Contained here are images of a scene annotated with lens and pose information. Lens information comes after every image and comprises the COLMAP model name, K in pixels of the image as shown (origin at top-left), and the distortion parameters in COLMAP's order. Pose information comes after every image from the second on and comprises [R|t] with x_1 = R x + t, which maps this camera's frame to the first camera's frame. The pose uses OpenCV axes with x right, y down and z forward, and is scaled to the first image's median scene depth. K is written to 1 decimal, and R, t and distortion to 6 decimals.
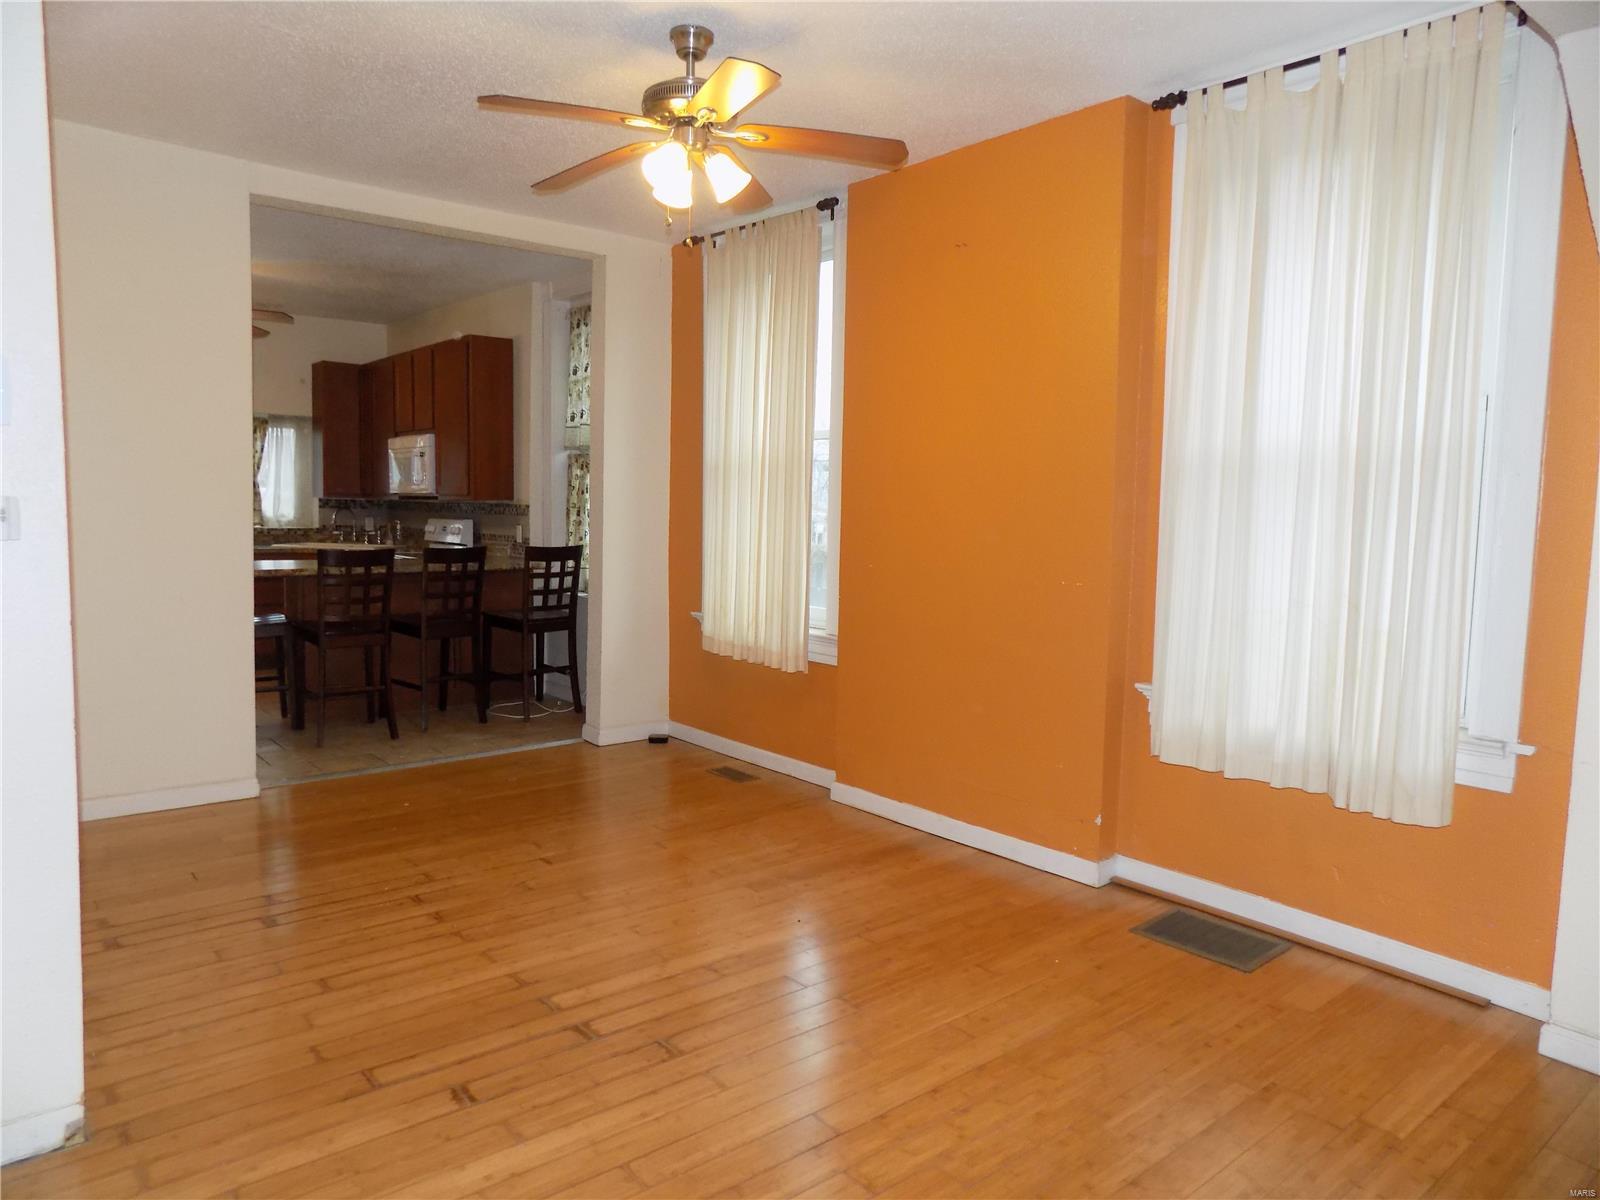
lens RADIAL K [[1080.2, 0, 800.0], [0, 1080.2, 600.0], [0, 0, 1]] dist [-0.085074, 0.085626]
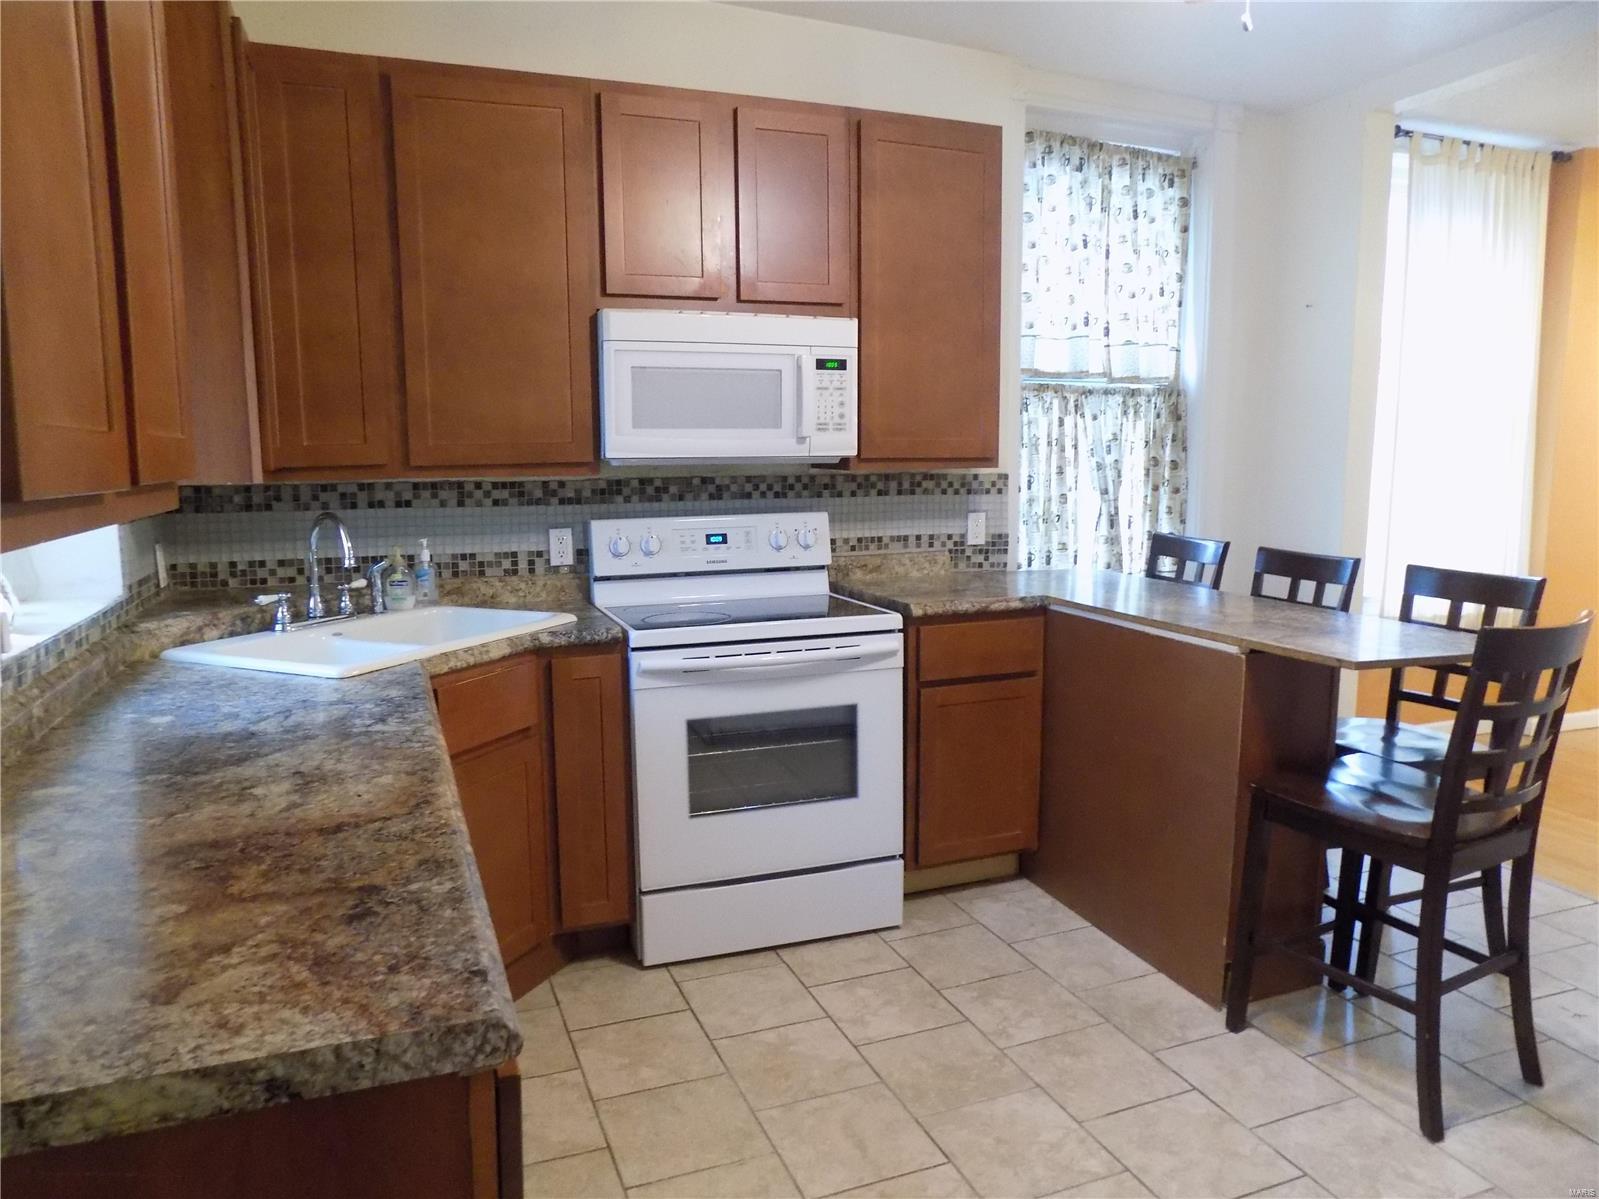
lens RADIAL K [[1101.3, 0, 813.1], [0, 1101.3, 596.5], [0, 0, 1]] dist [-0.087026, 0.086364]
pose [[0.311044, -0.151619, 0.938224, -1.306630], [0.094623, 0.987228, 0.128168, -0.171981], [-0.945673, 0.048911, 0.321418, 1.464205]]
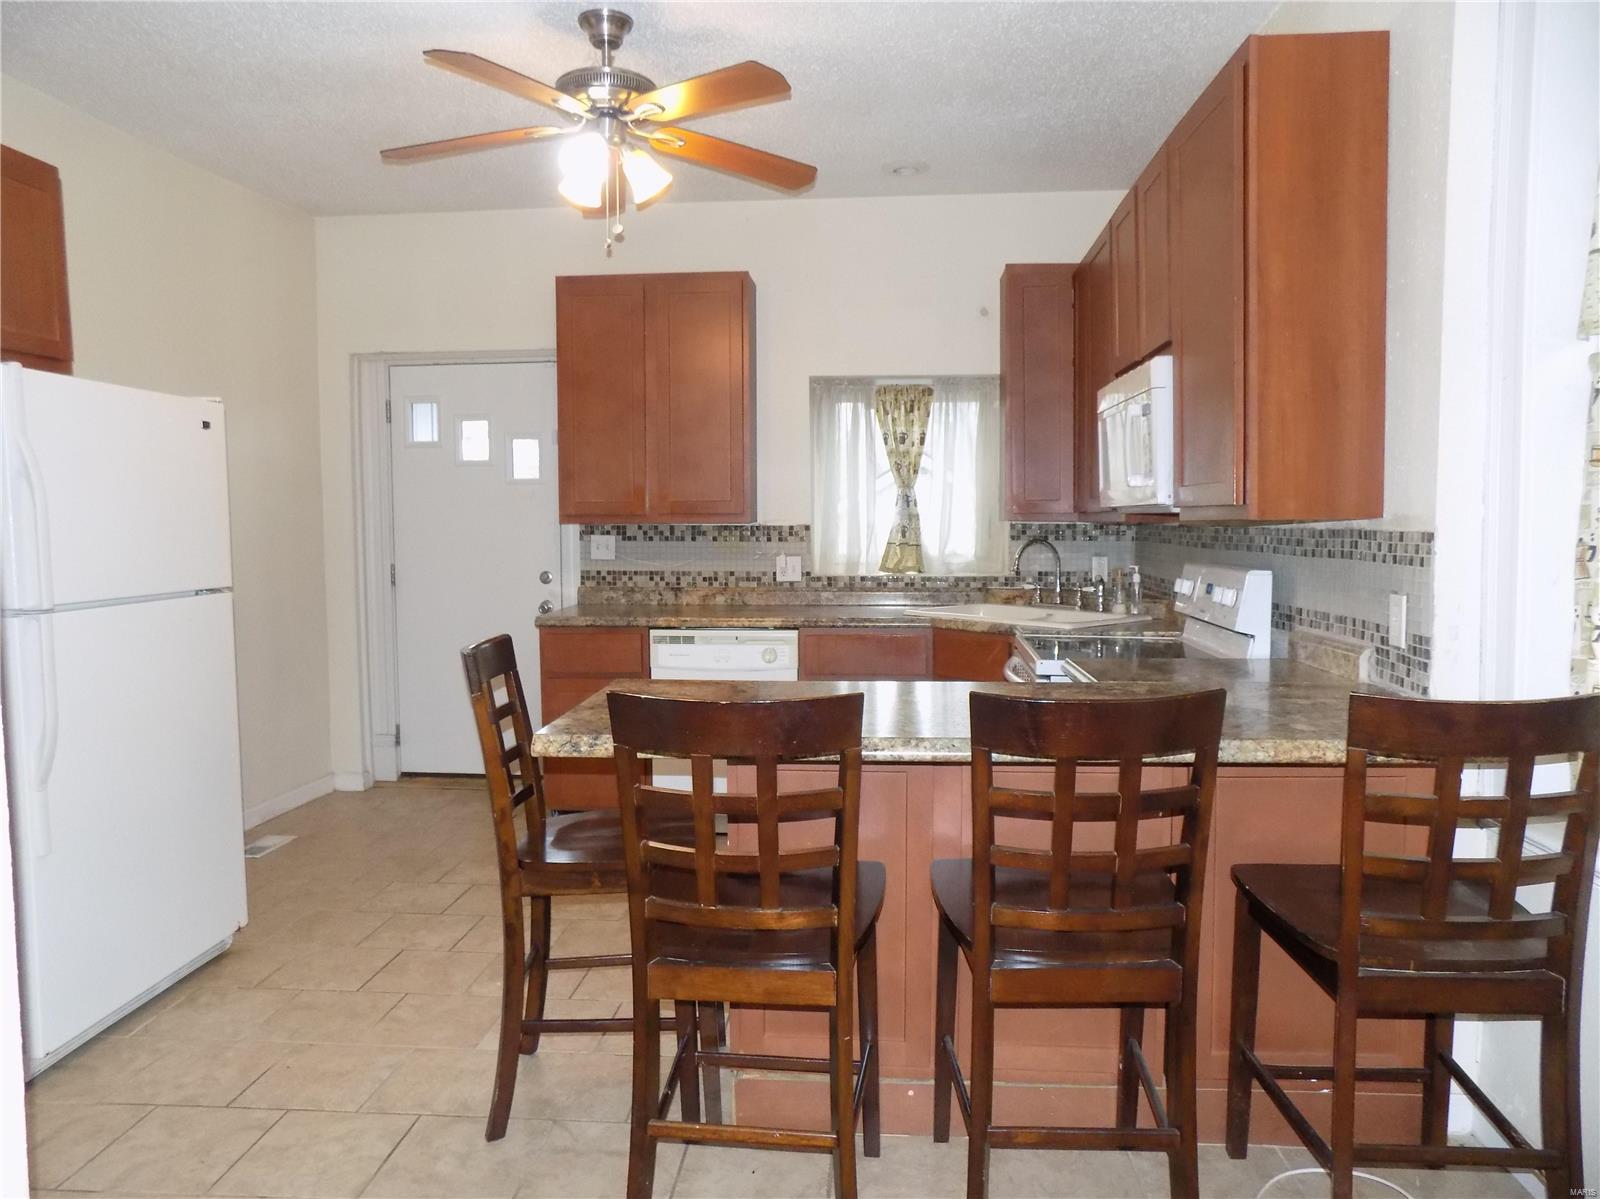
lens RADIAL K [[1071.7, 0, 802.1], [0, 1071.7, 608.6], [0, 0, 1]] dist [-0.088795, -0.000564]
pose [[0.707797, 0.031126, -0.705729, -0.271829], [-0.040786, 0.999163, 0.003162, -0.096150], [0.705237, 0.026546, 0.708474, 1.058524]]
